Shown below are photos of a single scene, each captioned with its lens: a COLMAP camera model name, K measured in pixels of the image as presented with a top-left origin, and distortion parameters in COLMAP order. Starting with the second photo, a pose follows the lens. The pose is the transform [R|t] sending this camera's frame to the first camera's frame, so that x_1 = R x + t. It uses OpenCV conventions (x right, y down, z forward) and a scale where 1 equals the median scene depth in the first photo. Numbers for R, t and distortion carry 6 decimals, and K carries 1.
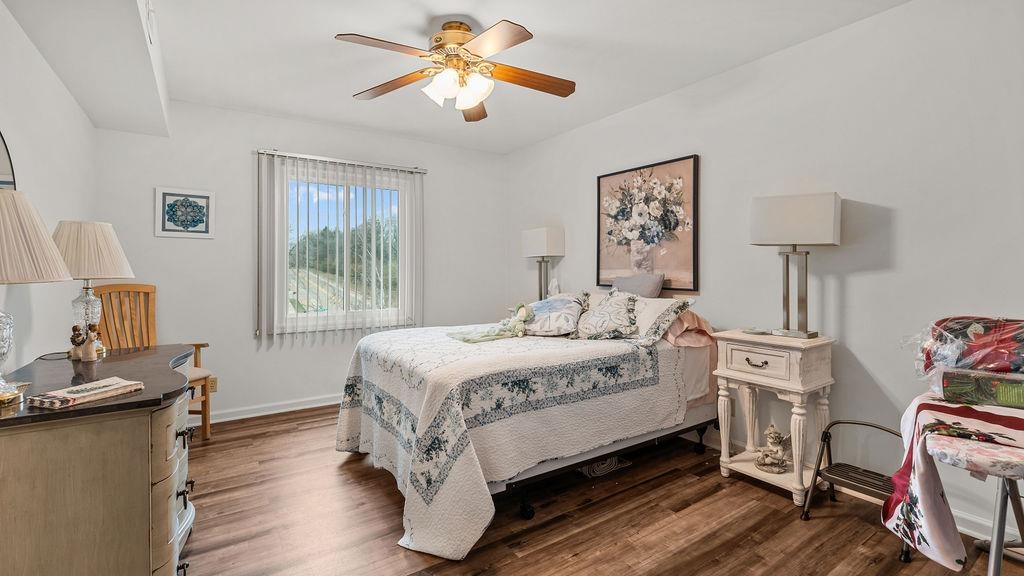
lens RADIAL K [[449.8, 0, 518.7], [0, 449.8, 278.7], [0, 0, 1]] dist [-0.003424, 0.001735]
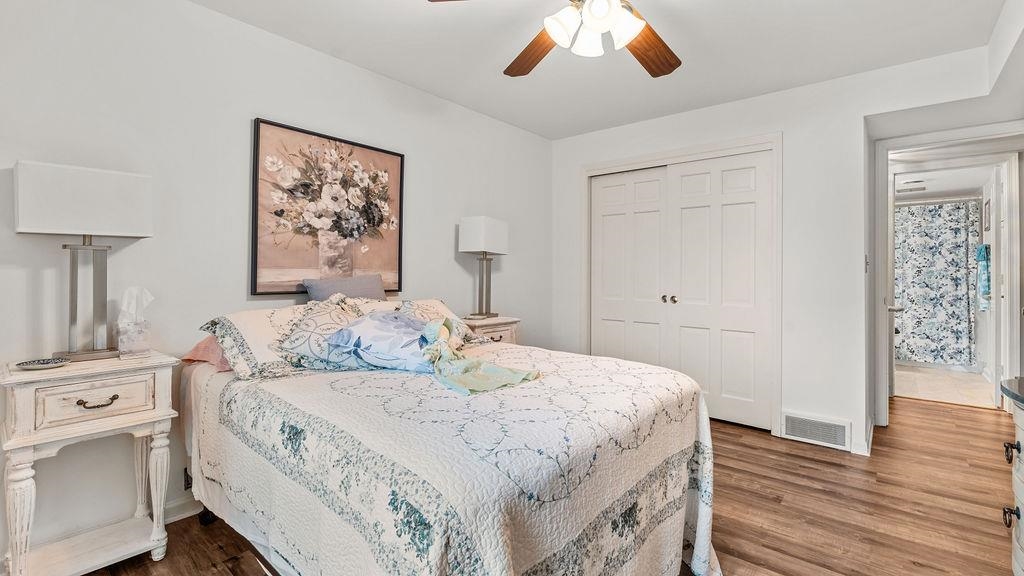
lens RADIAL K [[449.8, 0, 528.7], [0, 449.8, 266.7], [0, 0, 1]] dist [-0.003424, 0.001735]
pose [[-0.273309, 0.014611, 0.961815, -0.578600], [0.018994, 0.999772, -0.009790, -0.011335], [-0.961739, 0.015593, -0.273524, 0.910031]]
